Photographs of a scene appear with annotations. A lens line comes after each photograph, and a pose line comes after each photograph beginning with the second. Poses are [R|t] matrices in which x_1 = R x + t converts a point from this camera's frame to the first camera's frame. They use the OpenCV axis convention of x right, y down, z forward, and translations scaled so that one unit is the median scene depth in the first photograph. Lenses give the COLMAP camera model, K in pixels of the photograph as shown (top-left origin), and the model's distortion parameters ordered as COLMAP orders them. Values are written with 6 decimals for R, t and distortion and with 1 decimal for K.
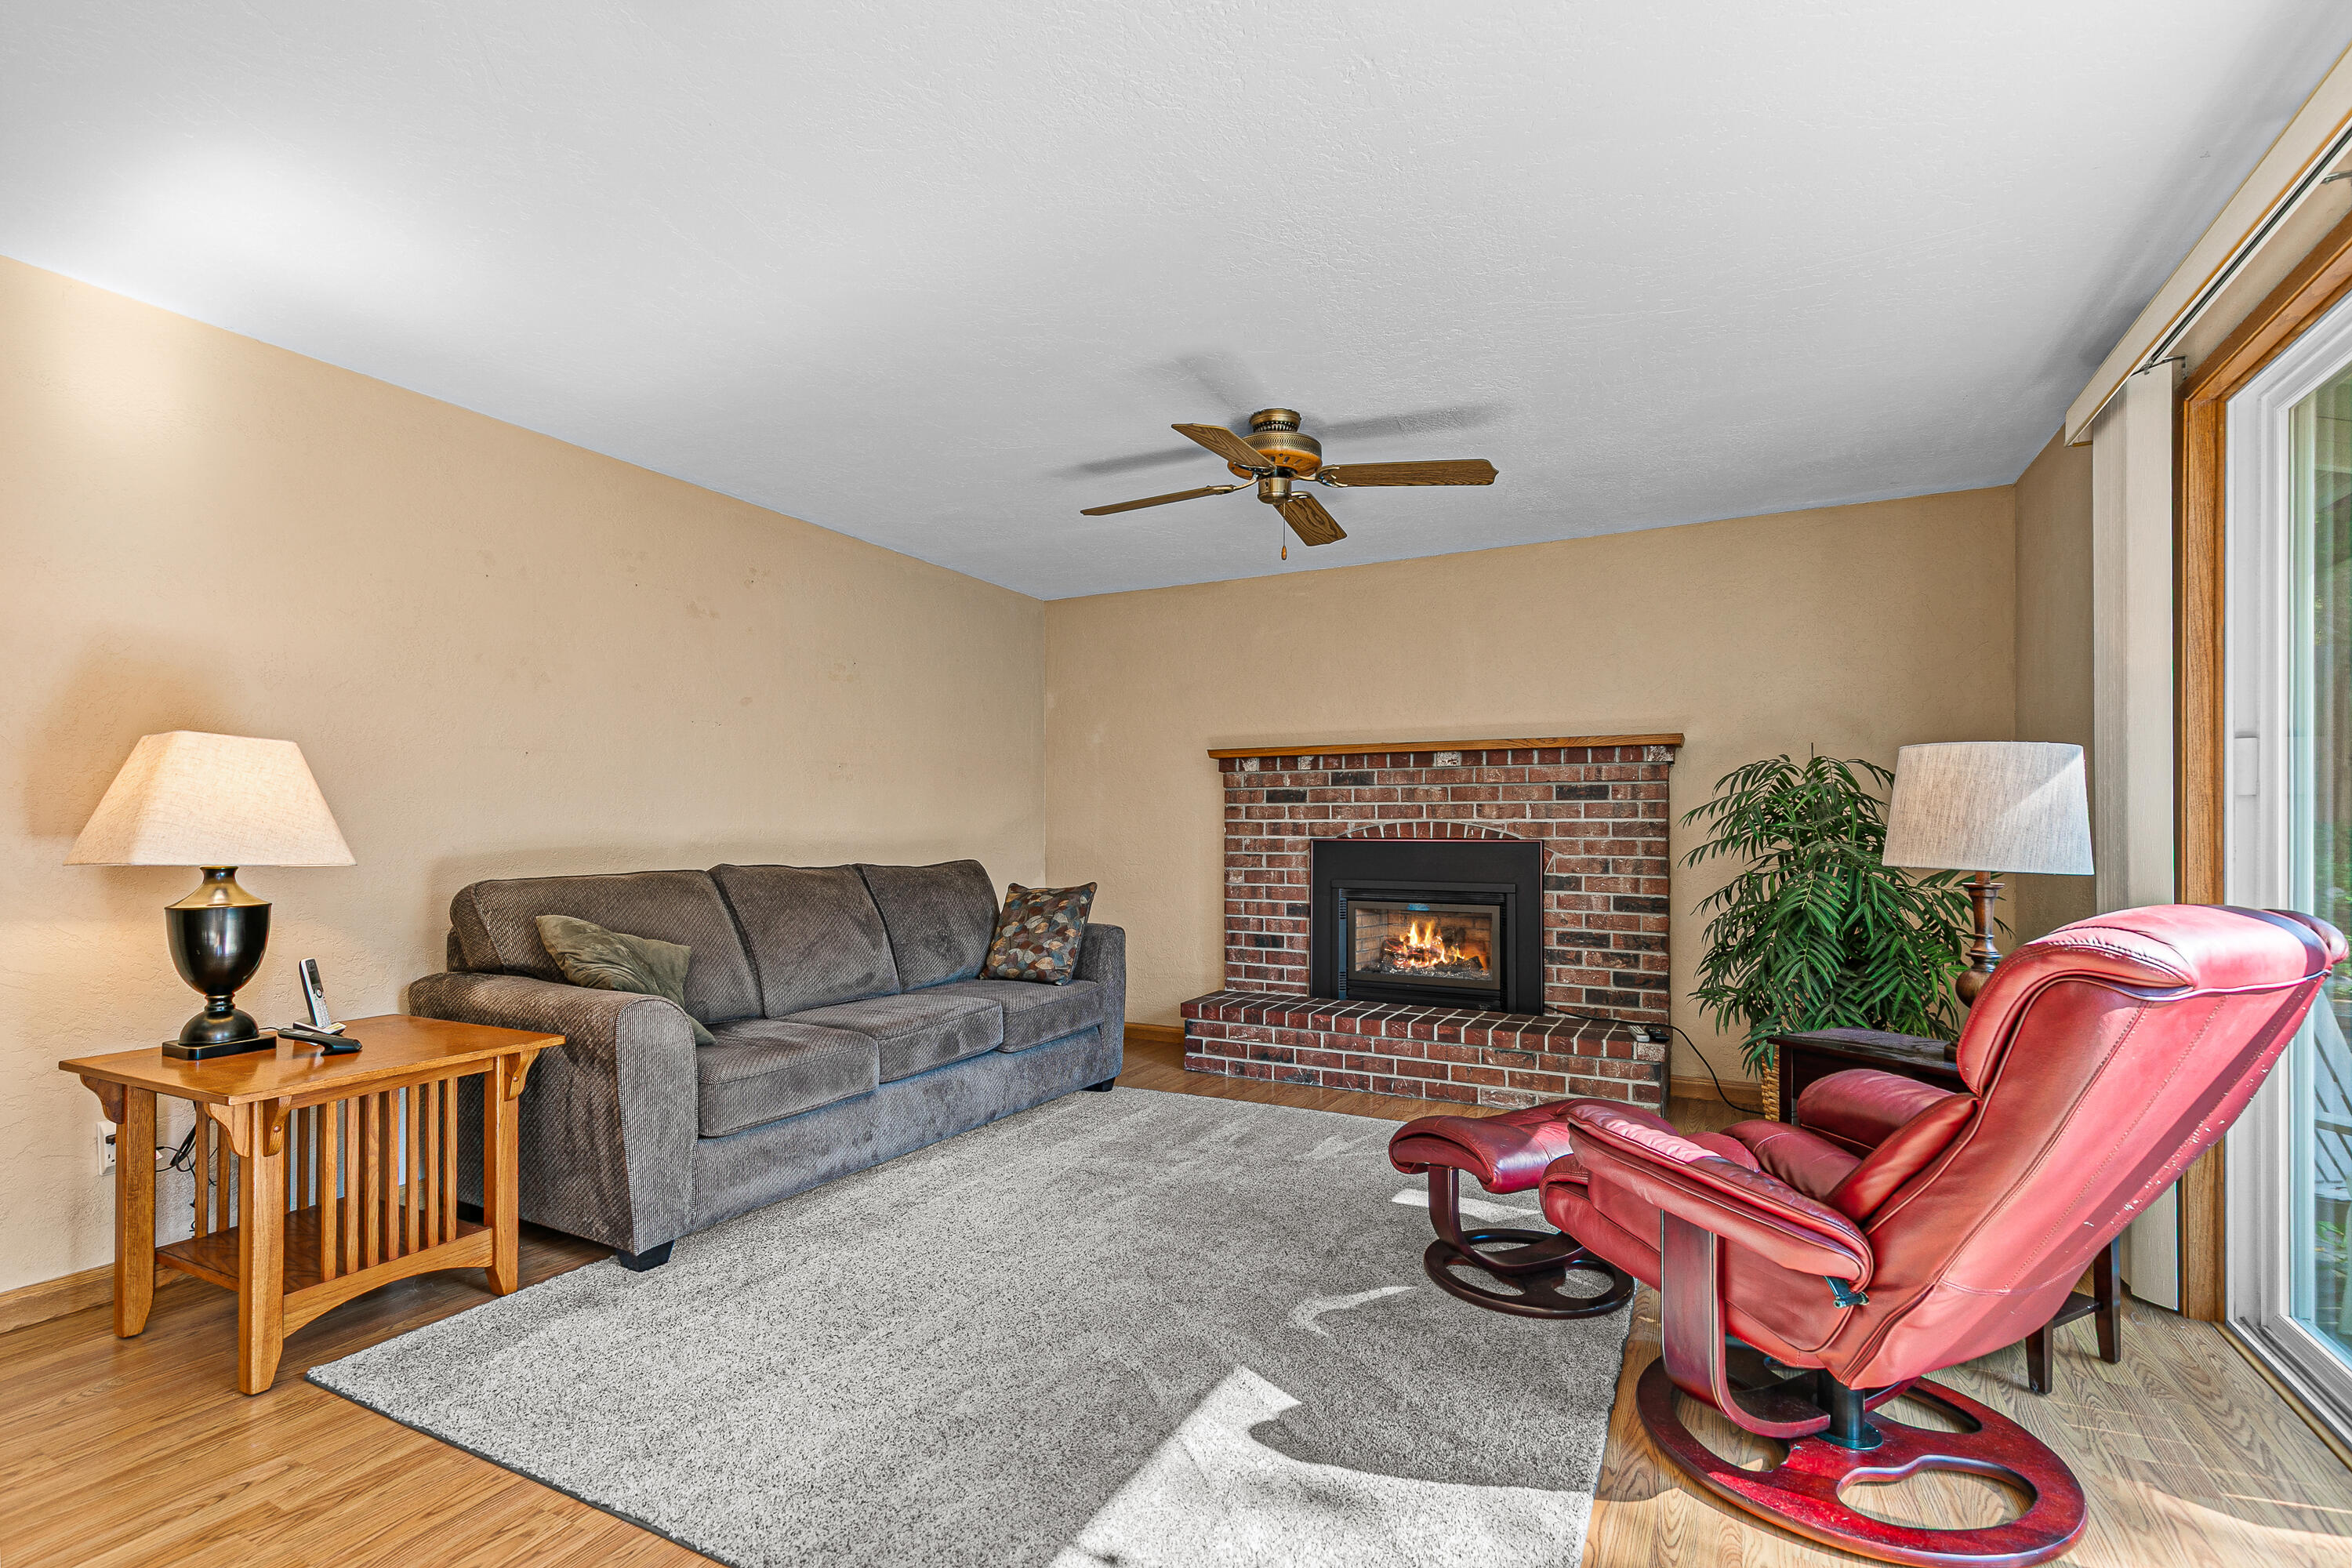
lens RADIAL K [[1071.6, 0, 1186.9], [0, 1071.6, 822.0], [0, 0, 1]] dist [0.016535, -0.008379]
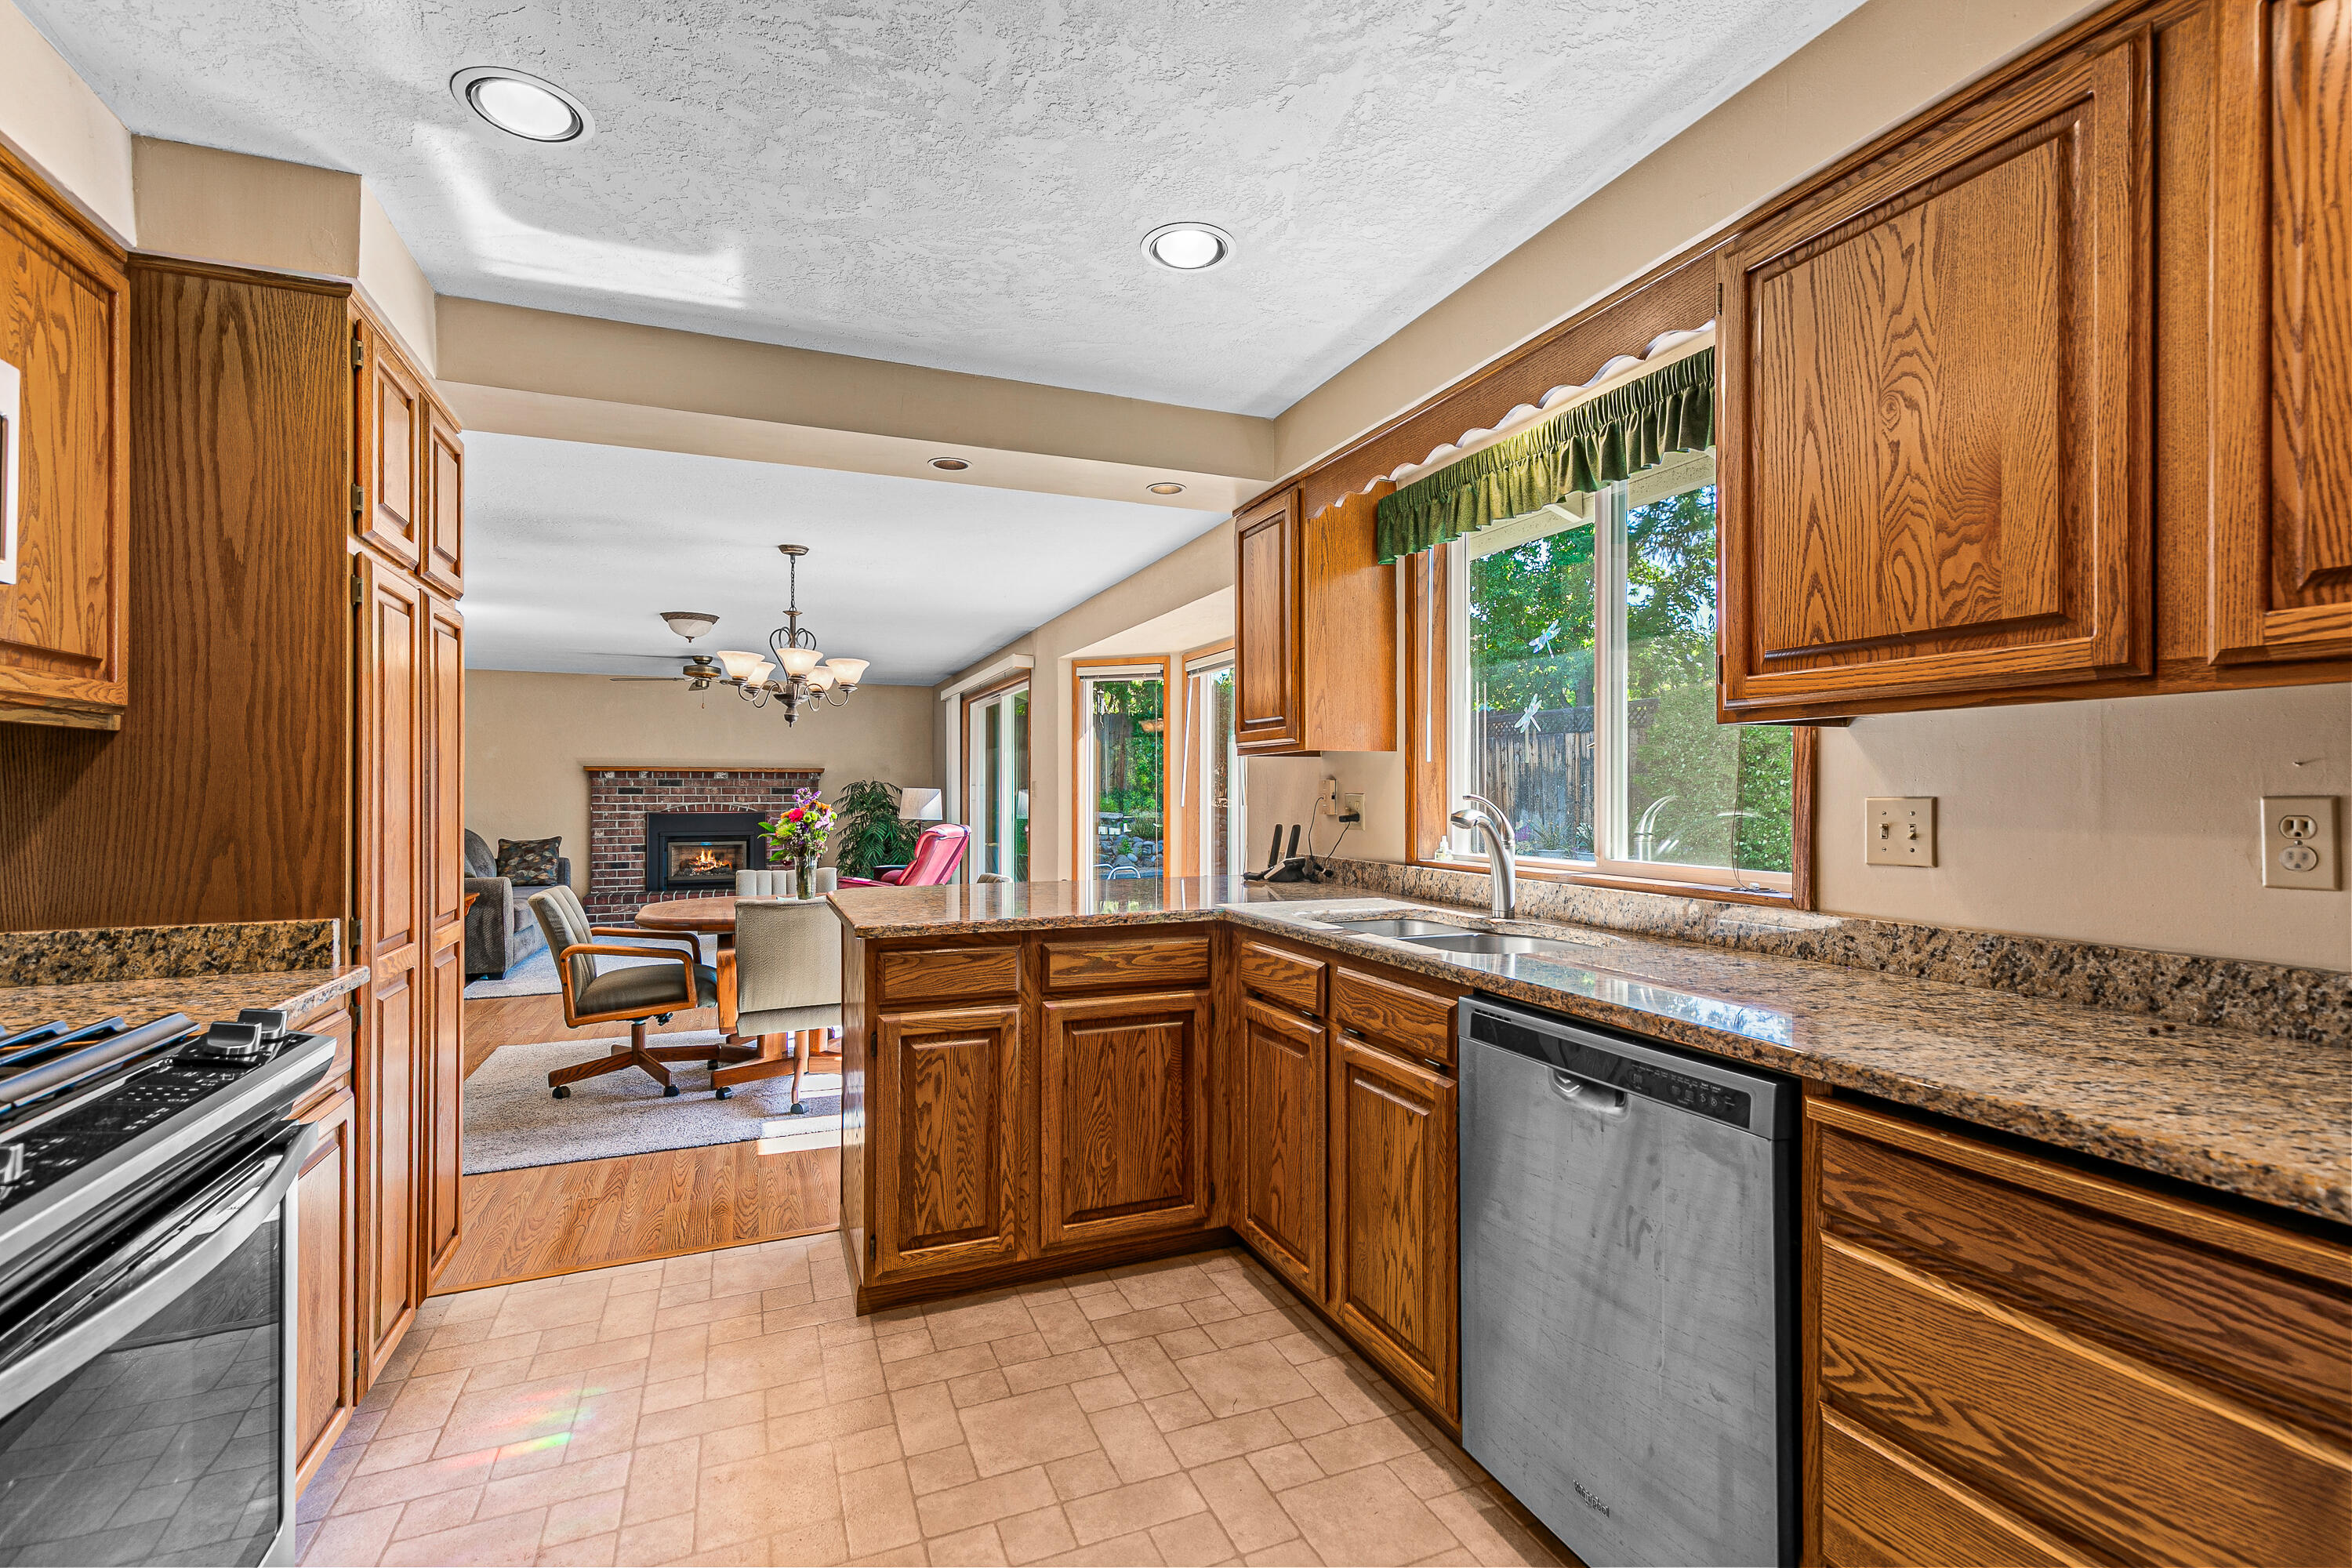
lens RADIAL K [[1061.3, 0, 1191.7], [0, 1061.3, 784.1], [0, 0, 1]] dist [0.008136, -0.000704]
pose [[0.643234, 0.003998, 0.765659, -0.861036], [-0.003715, 0.999991, -0.002101, -0.042603], [-0.765660, -0.001493, 0.643243, -1.215471]]
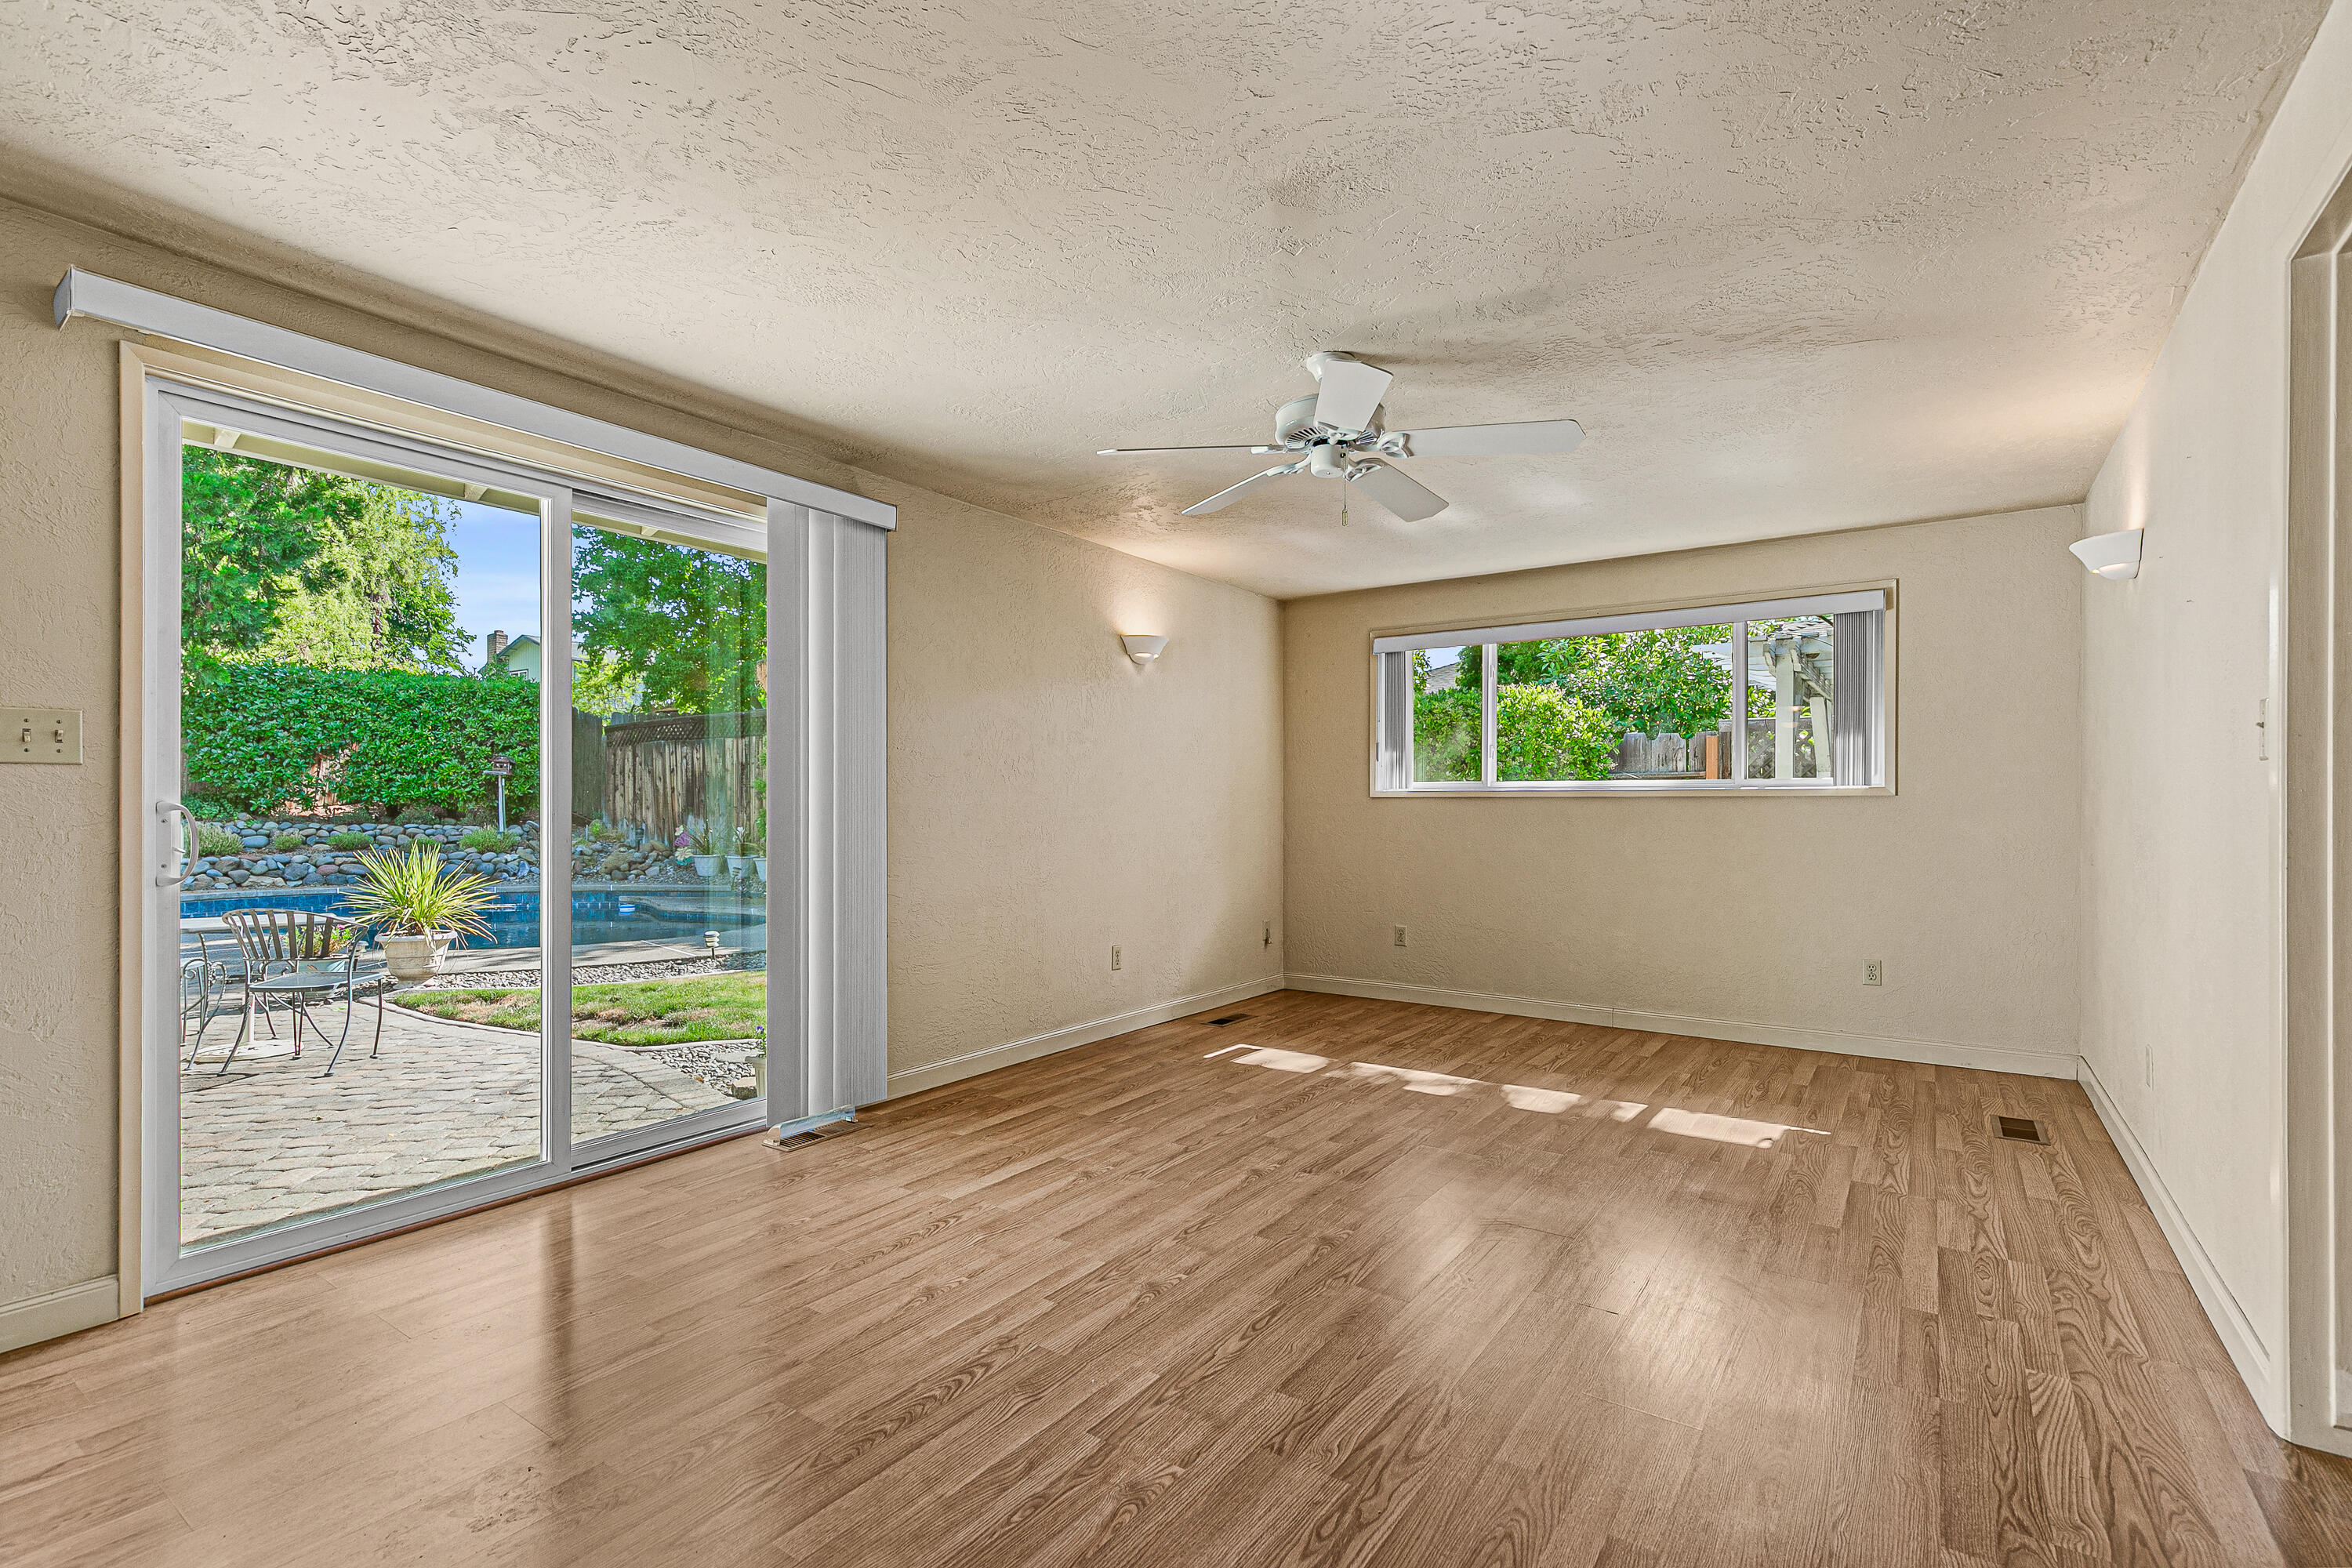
lens RADIAL K [[1063.6, 0, 1177.4], [0, 1063.6, 802.0], [0, 0, 1]] dist [0.002080, 0.000086]
pose [[0.137541, 0.002146, 0.990494, -0.617639], [-0.006529, 0.999978, -0.001260, -0.014693], [-0.990475, -0.006293, 0.137552, -1.906654]]
